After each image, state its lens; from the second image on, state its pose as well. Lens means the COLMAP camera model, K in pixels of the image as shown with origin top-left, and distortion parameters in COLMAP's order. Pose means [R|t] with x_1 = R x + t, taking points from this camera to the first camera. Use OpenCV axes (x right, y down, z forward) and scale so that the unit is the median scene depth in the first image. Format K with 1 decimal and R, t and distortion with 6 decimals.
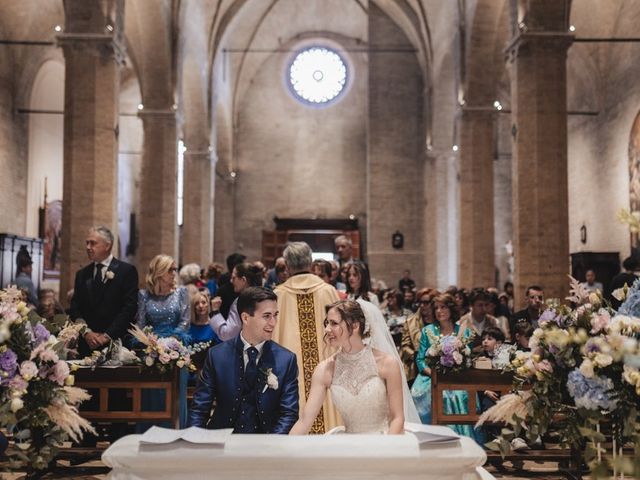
lens RADIAL K [[710.2, 0, 320.0], [0, 710.2, 240.0], [0, 0, 1]] dist [-0.008296, 0.012976]
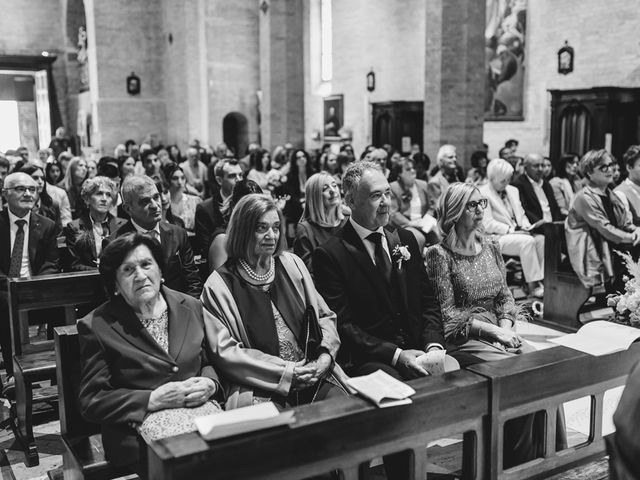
lens RADIAL K [[710.2, 0, 320.0], [0, 710.2, 240.0], [0, 0, 1]] dist [-0.008296, 0.012976]
pose [[0.846592, -0.099467, 0.522865, -0.214113], [-0.013565, 0.978031, 0.208020, 0.003449], [-0.532069, -0.183201, 0.826644, 0.239634]]
